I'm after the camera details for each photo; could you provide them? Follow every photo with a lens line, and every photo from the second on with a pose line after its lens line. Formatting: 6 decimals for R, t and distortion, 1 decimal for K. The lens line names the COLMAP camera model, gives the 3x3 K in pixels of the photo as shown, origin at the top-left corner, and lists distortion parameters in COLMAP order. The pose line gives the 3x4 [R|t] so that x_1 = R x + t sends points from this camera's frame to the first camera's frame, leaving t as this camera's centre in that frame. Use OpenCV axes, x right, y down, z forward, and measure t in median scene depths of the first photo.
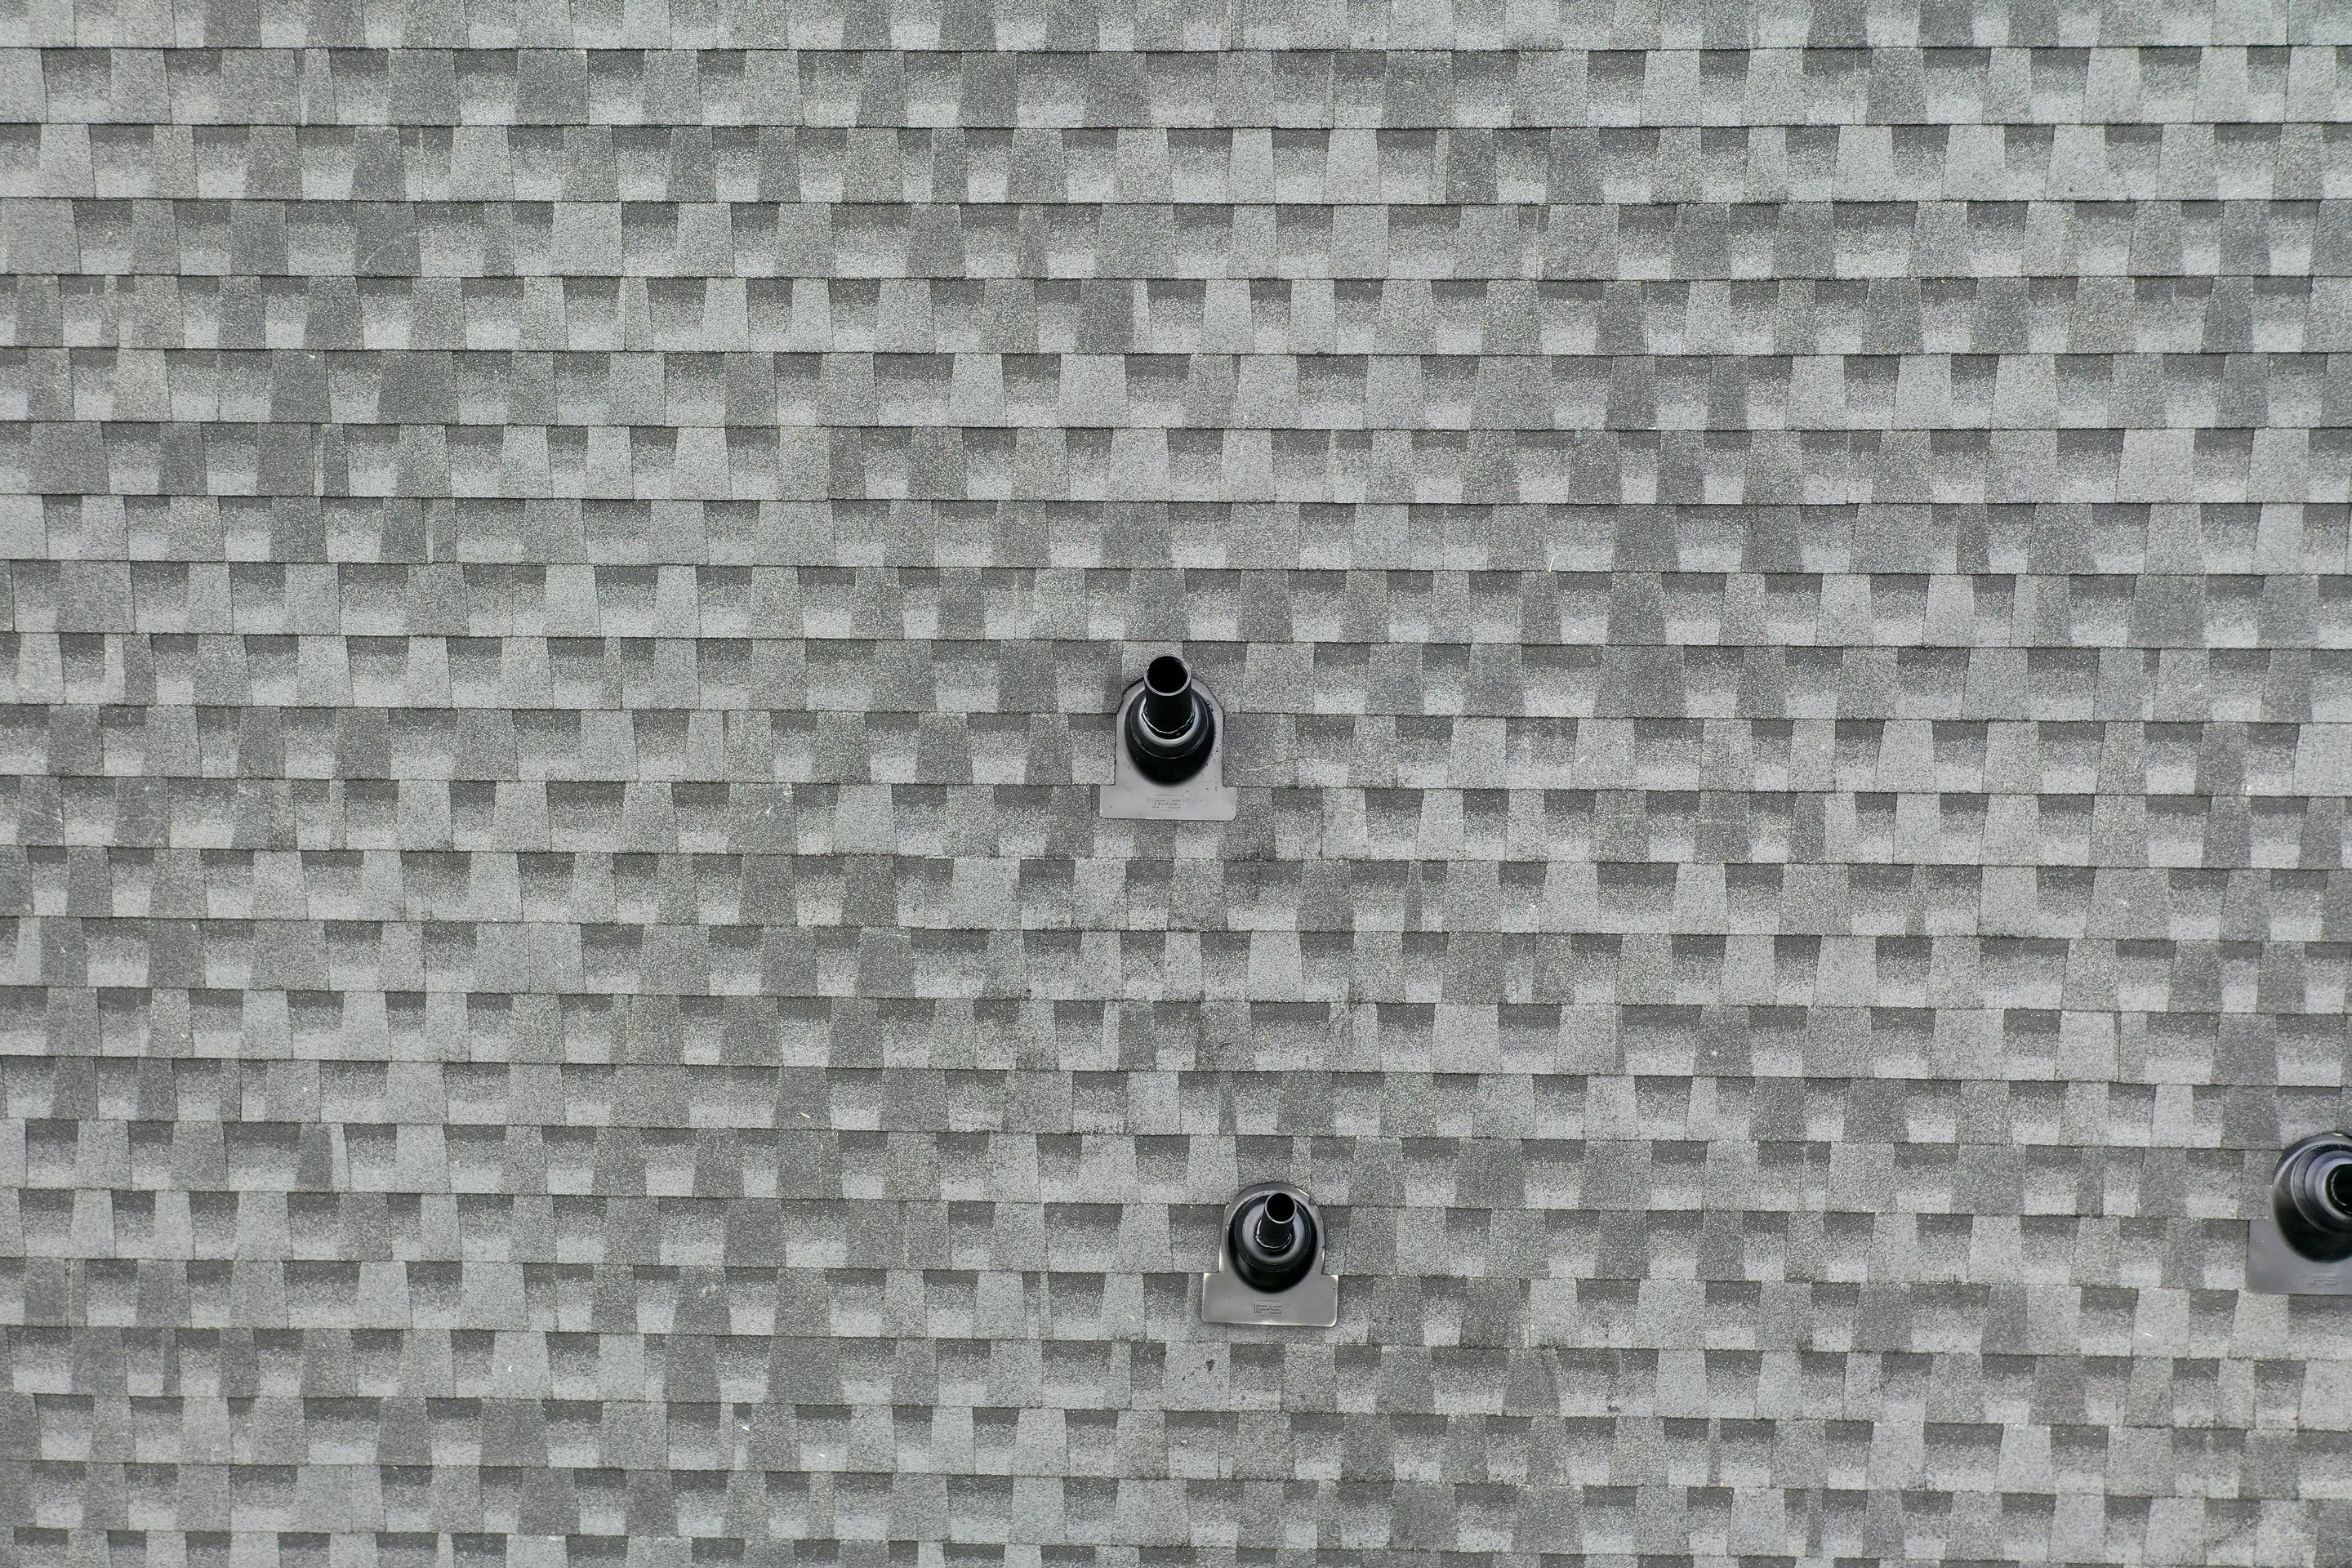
lens RADIAL K [[1858.4, 0, 1166.3], [0, 1858.4, 769.5], [0, 0, 1]] dist [0.007699, -0.000413]
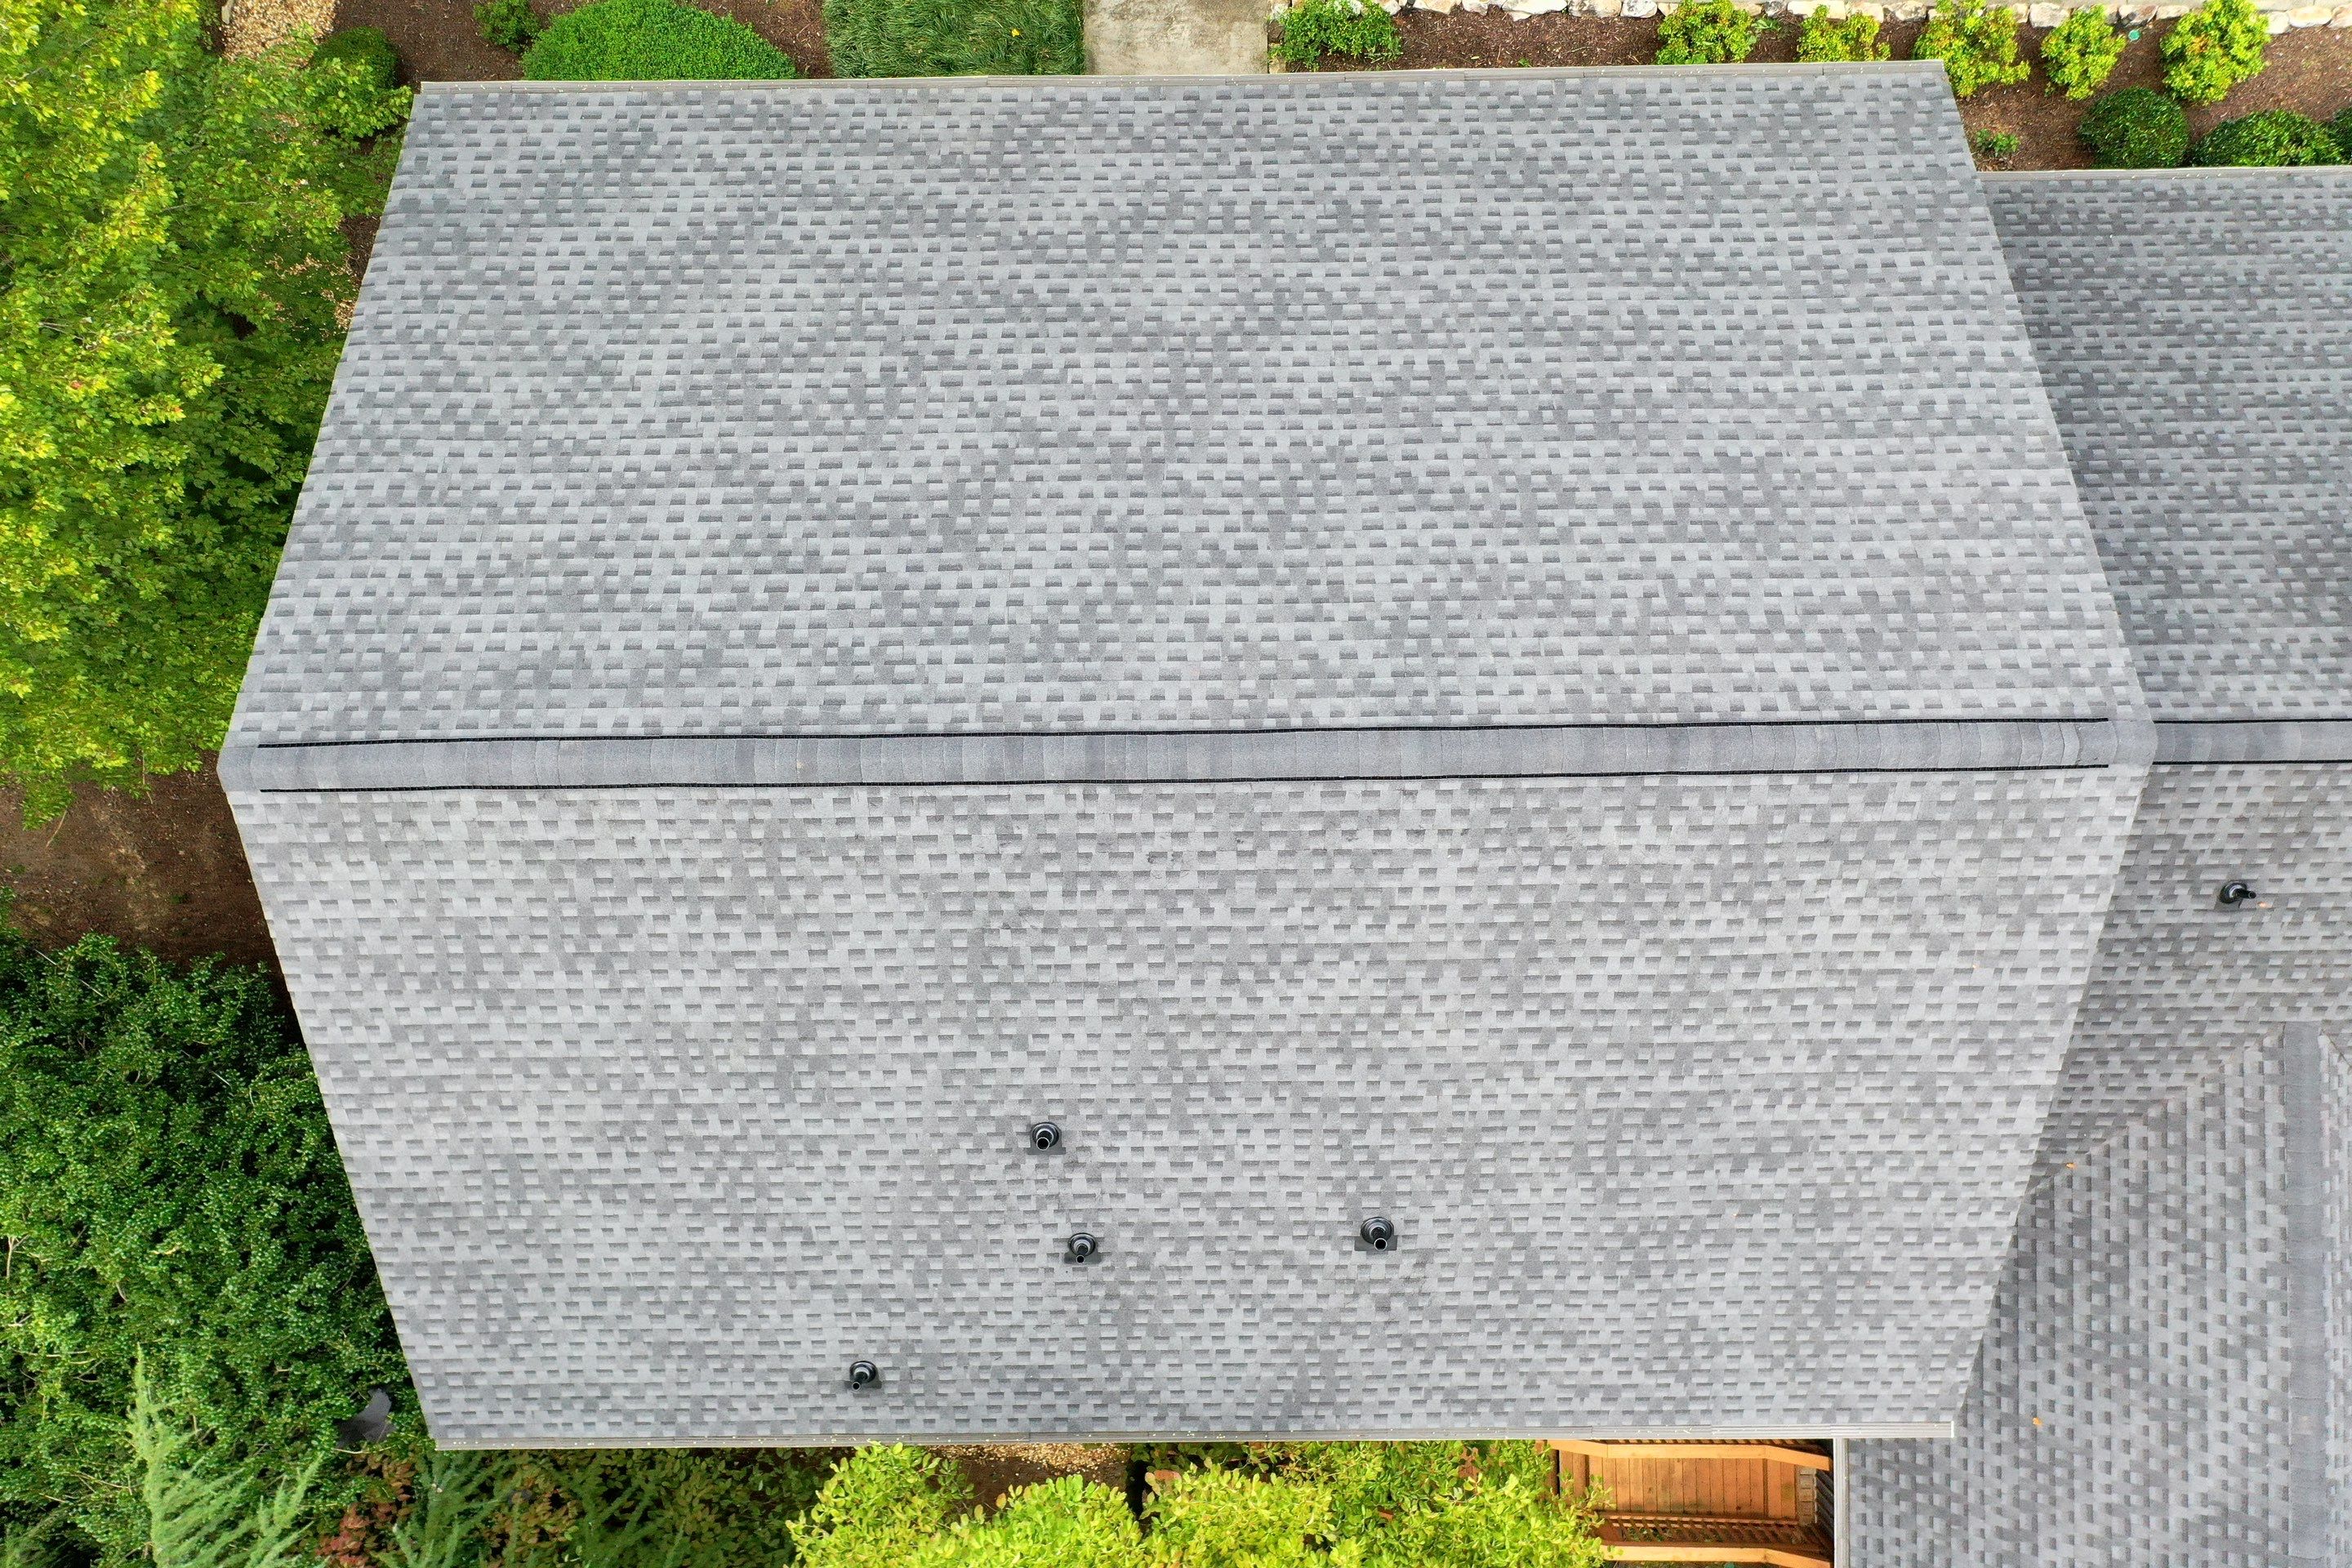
lens RADIAL K [[1858.4, 0, 1166.3], [0, 1858.4, 769.5], [0, 0, 1]] dist [0.007699, -0.000413]
pose [[0.999524, -0.029665, 0.008491, 0.216447], [0.023048, 0.900719, 0.433791, -2.124615], [-0.020516, -0.433389, 0.900973, -1.822685]]
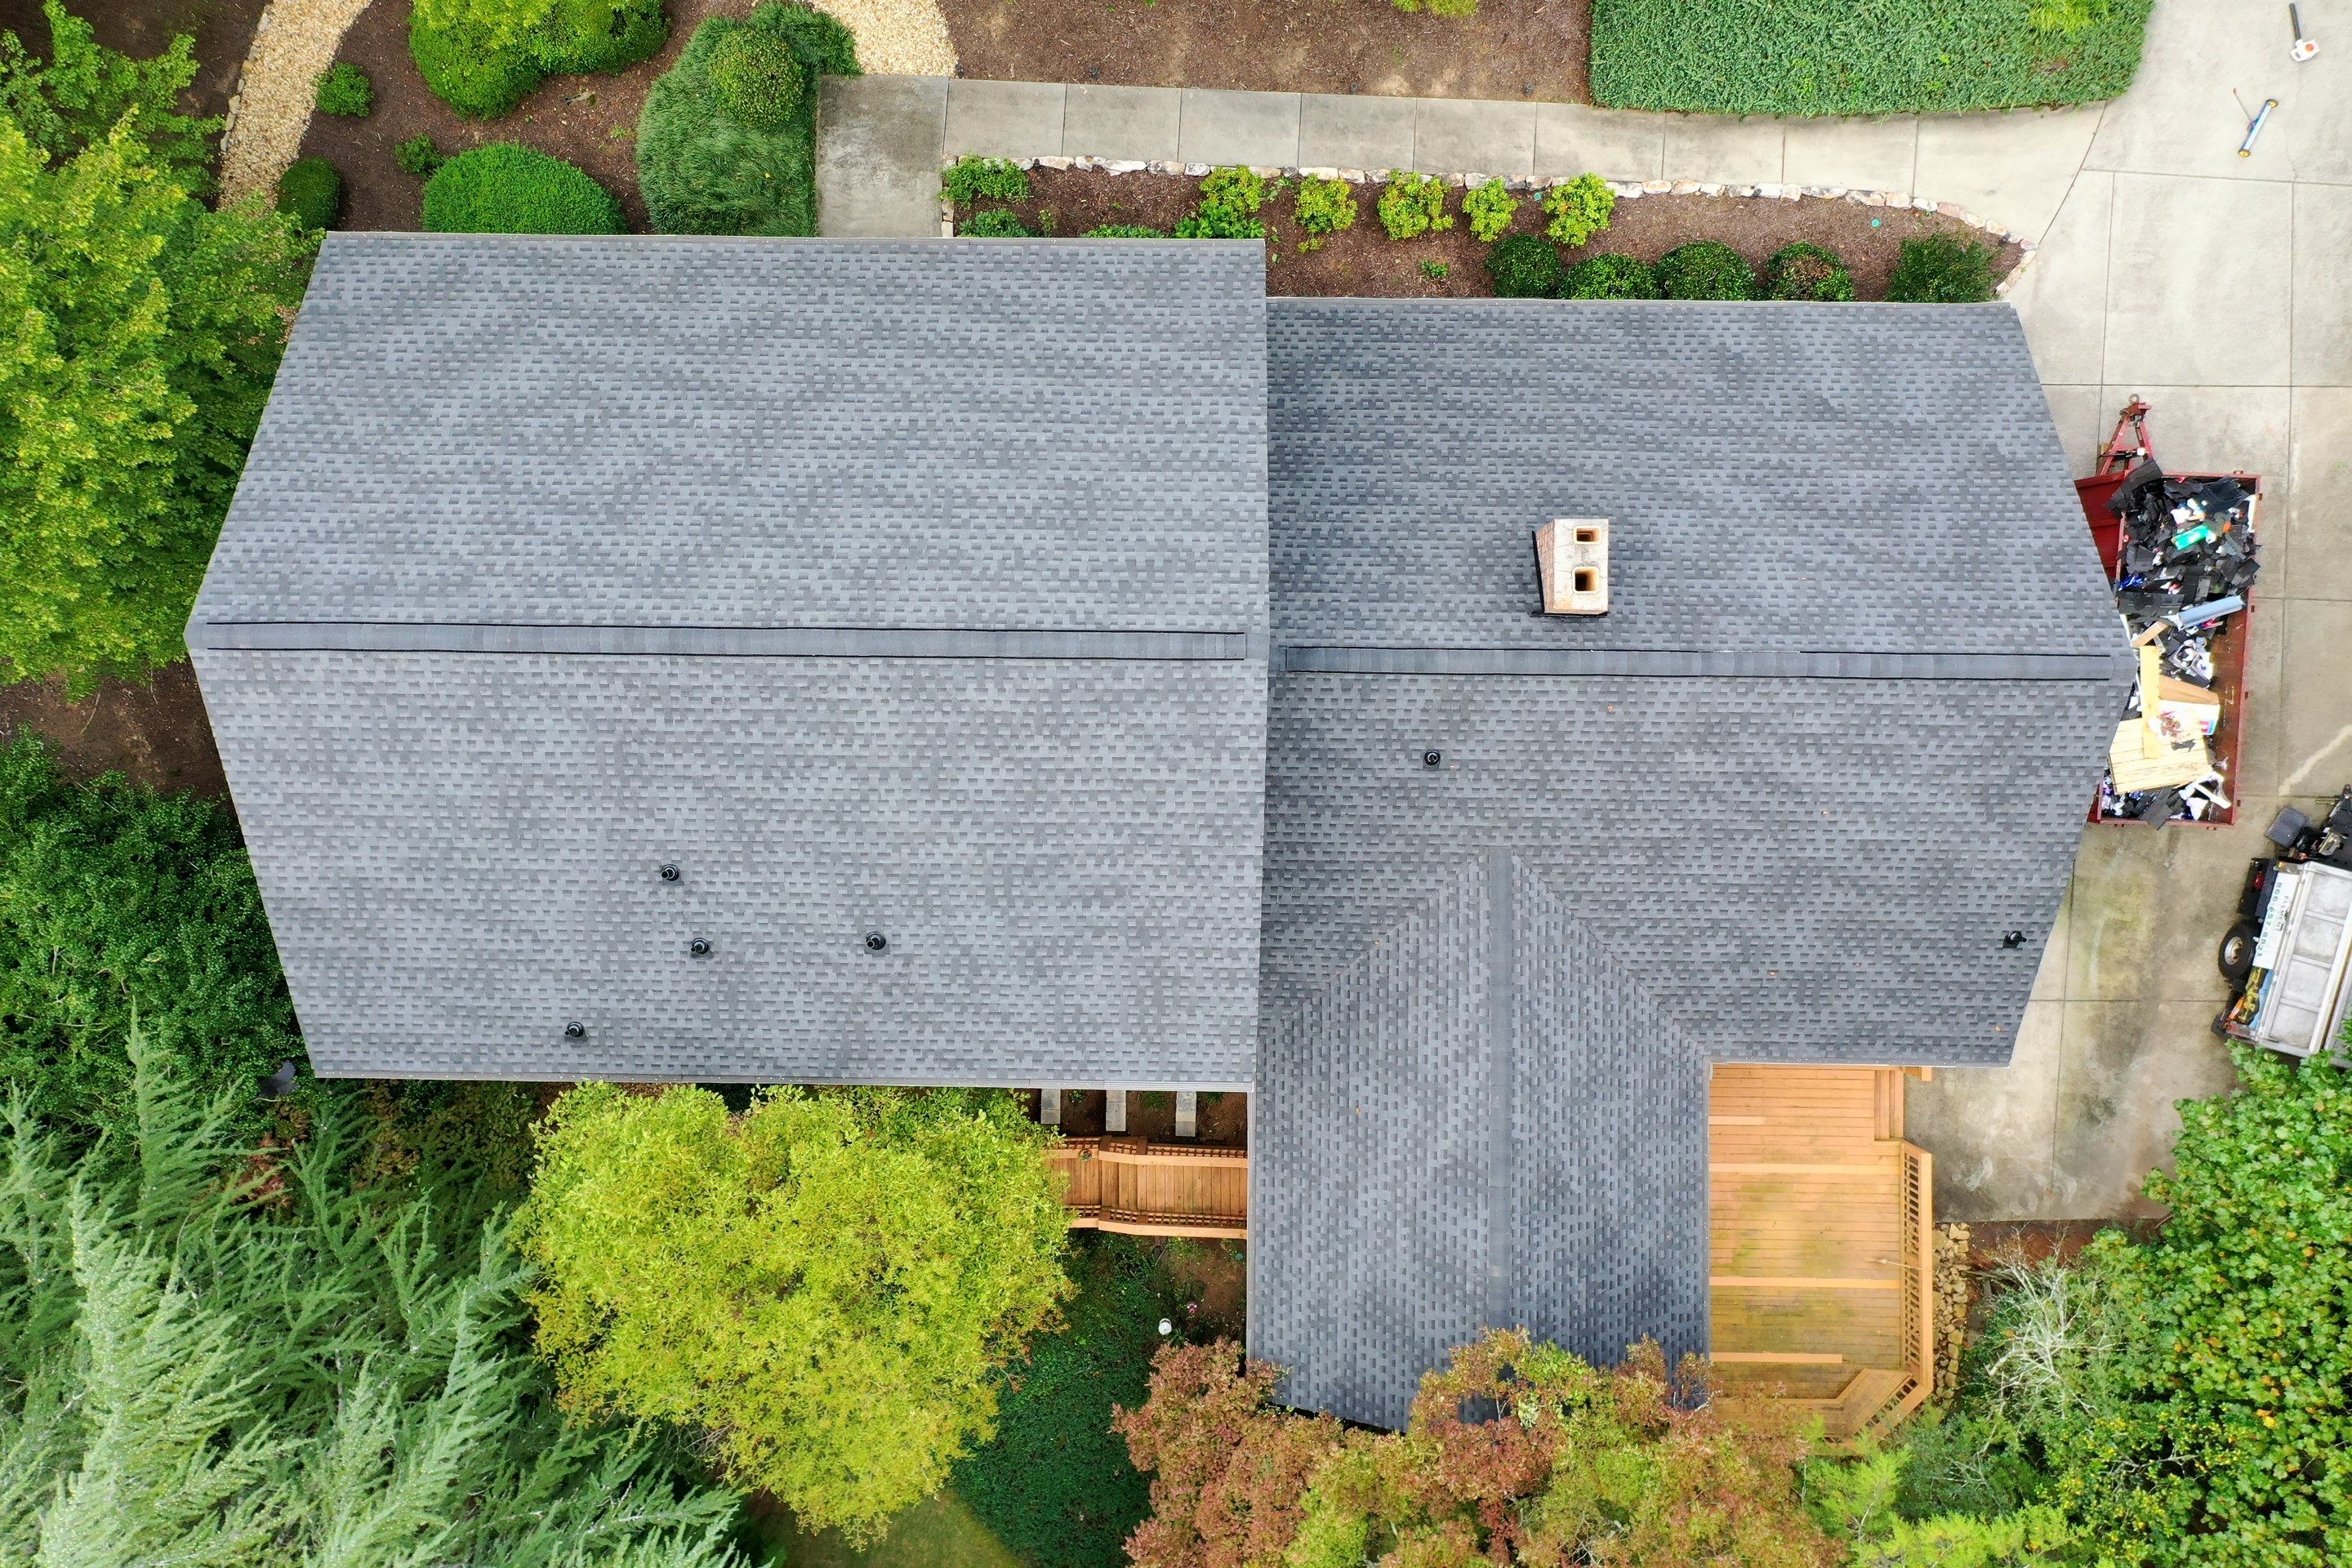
lens RADIAL K [[1875.9, 0, 1176.0], [0, 1875.9, 784.0], [0, 0, 1]] dist [0.009478, -0.000326]
pose [[0.999986, -0.005161, -0.001509, 1.593642], [0.005307, 0.902043, 0.431613, -2.801956], [-0.000866, -0.431614, 0.902058, -4.187512]]
